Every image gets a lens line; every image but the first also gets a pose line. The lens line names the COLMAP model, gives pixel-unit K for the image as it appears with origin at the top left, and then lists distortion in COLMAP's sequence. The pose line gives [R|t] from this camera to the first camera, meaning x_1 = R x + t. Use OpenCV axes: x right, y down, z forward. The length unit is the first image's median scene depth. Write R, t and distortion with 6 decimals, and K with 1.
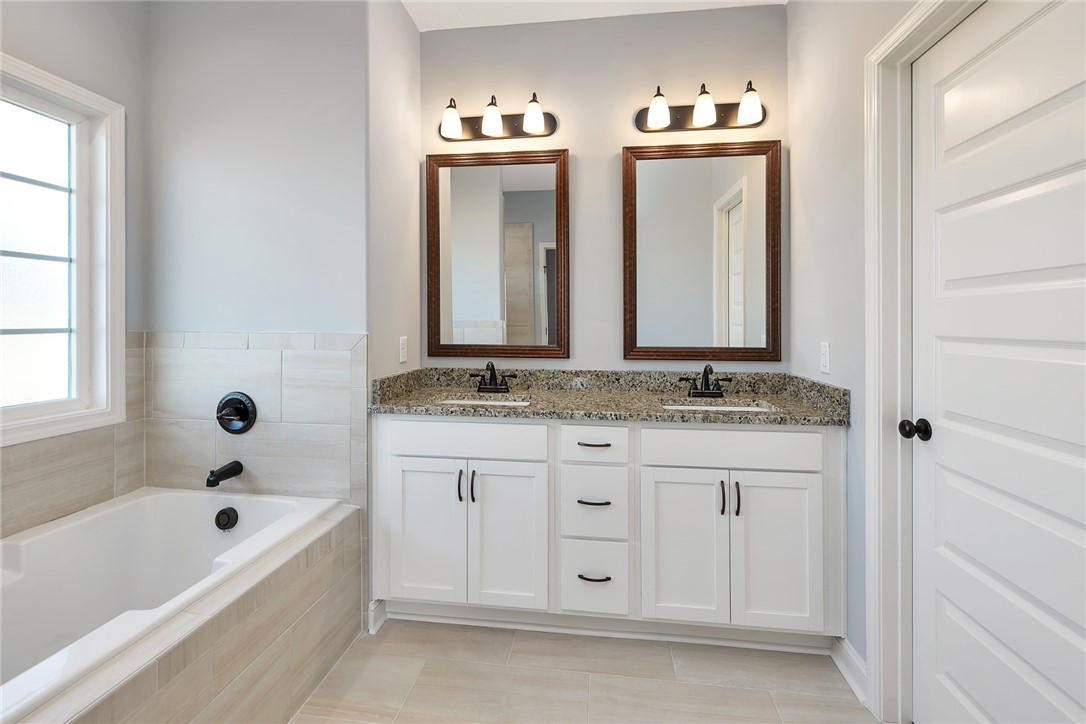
lens RADIAL K [[482.2, 0, 549.0], [0, 482.2, 328.3], [0, 0, 1]] dist [-0.000896, -0.000213]
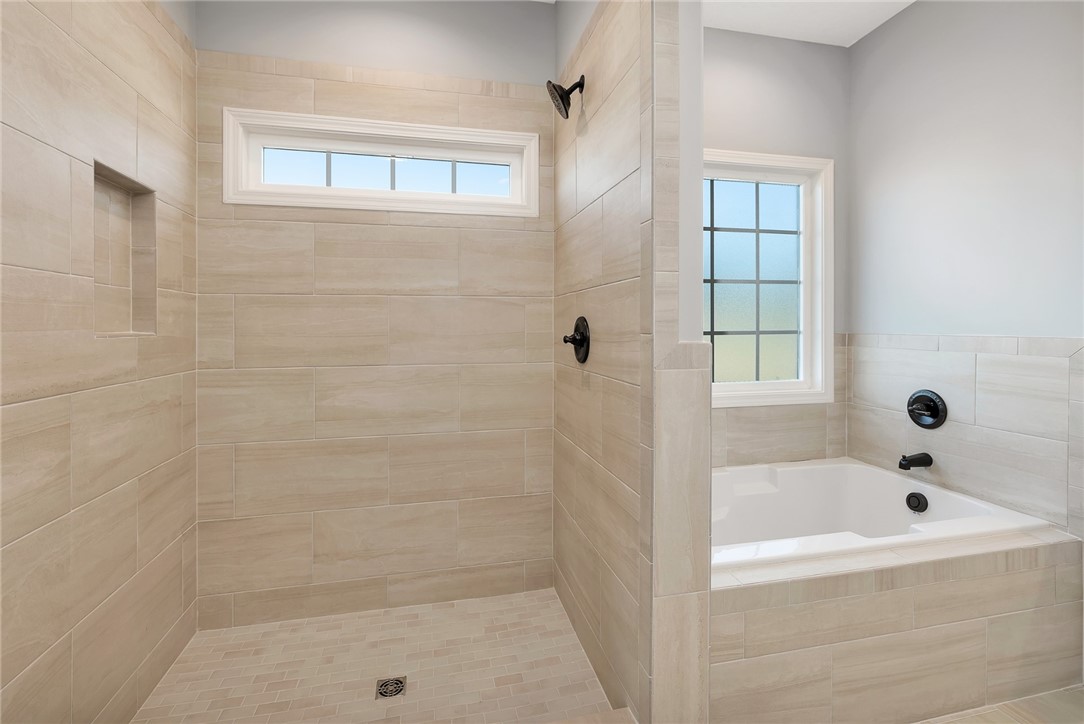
lens RADIAL K [[481.3, 0, 548.0], [0, 481.3, 328.3], [0, 0, 1]] dist [-0.000896, -0.000213]
pose [[0.341147, 0.002375, -0.940007, 0.082019], [-0.009506, 0.999954, -0.000923, 0.002393], [0.939962, 0.009251, 0.341154, -0.179554]]
